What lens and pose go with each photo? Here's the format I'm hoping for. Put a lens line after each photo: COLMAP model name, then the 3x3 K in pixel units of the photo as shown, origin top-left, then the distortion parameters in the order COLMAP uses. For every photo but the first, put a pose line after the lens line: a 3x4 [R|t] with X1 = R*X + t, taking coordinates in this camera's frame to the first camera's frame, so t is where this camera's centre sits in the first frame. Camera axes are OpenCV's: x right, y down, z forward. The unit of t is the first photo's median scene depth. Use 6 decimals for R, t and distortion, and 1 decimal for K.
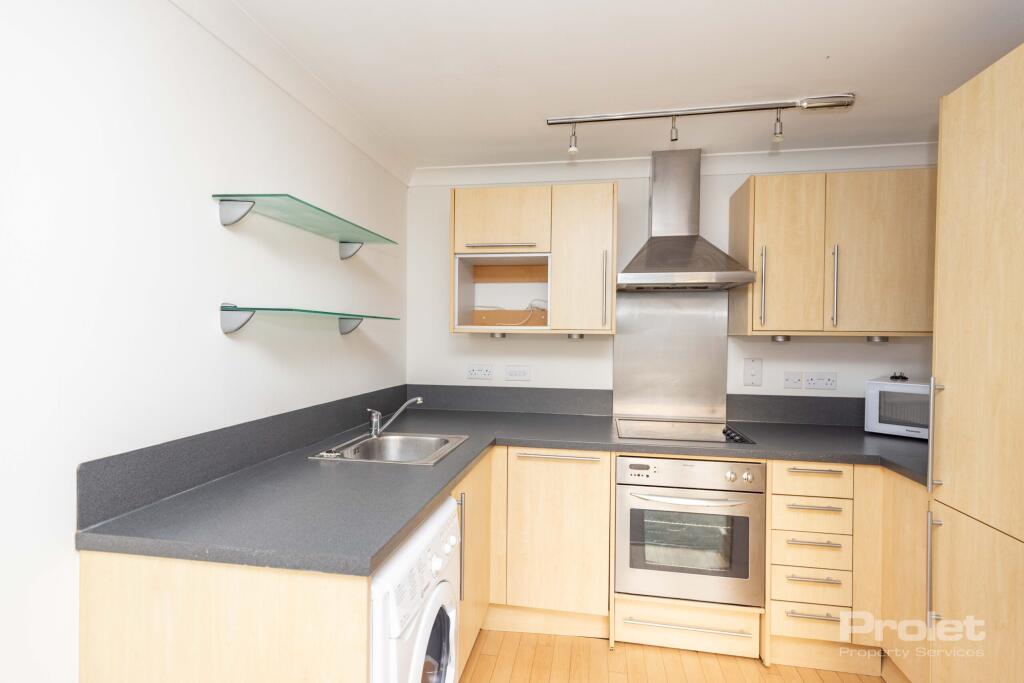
lens RADIAL K [[477.4, 0, 512.0], [0, 477.4, 341.5], [0, 0, 1]] dist [0.001791, 0.000373]
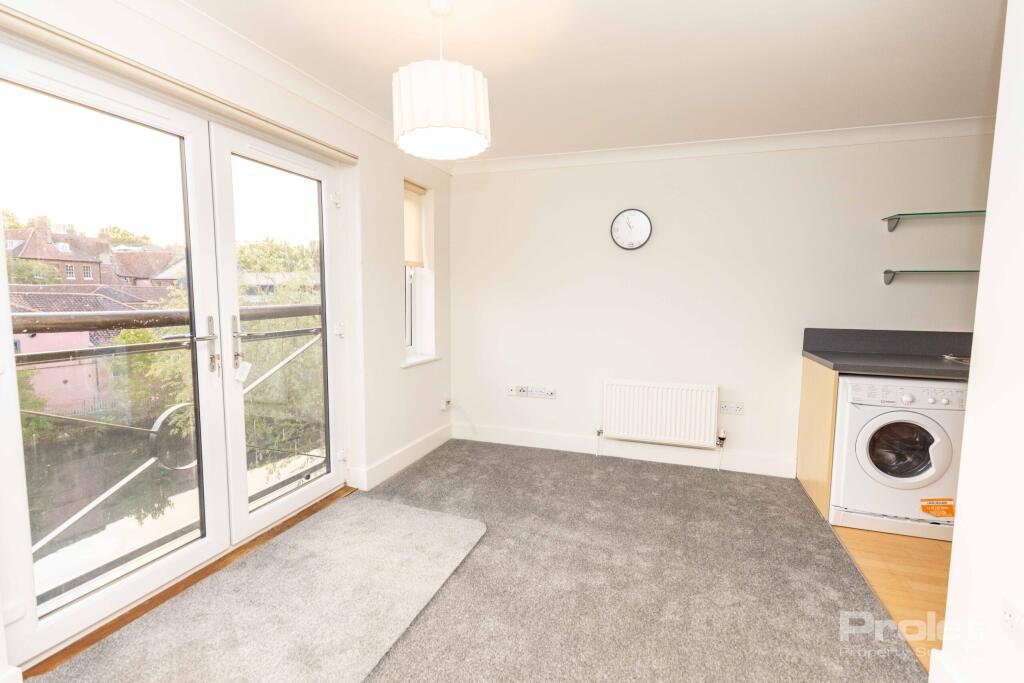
lens RADIAL K [[477.4, 0, 512.0], [0, 477.4, 341.5], [0, 0, 1]] dist [0.001791, 0.000373]
pose [[-0.156802, 0.091446, -0.983387, 2.261340], [-0.023554, 0.995075, 0.096288, 0.088633], [0.987349, 0.038261, -0.153876, -0.344461]]
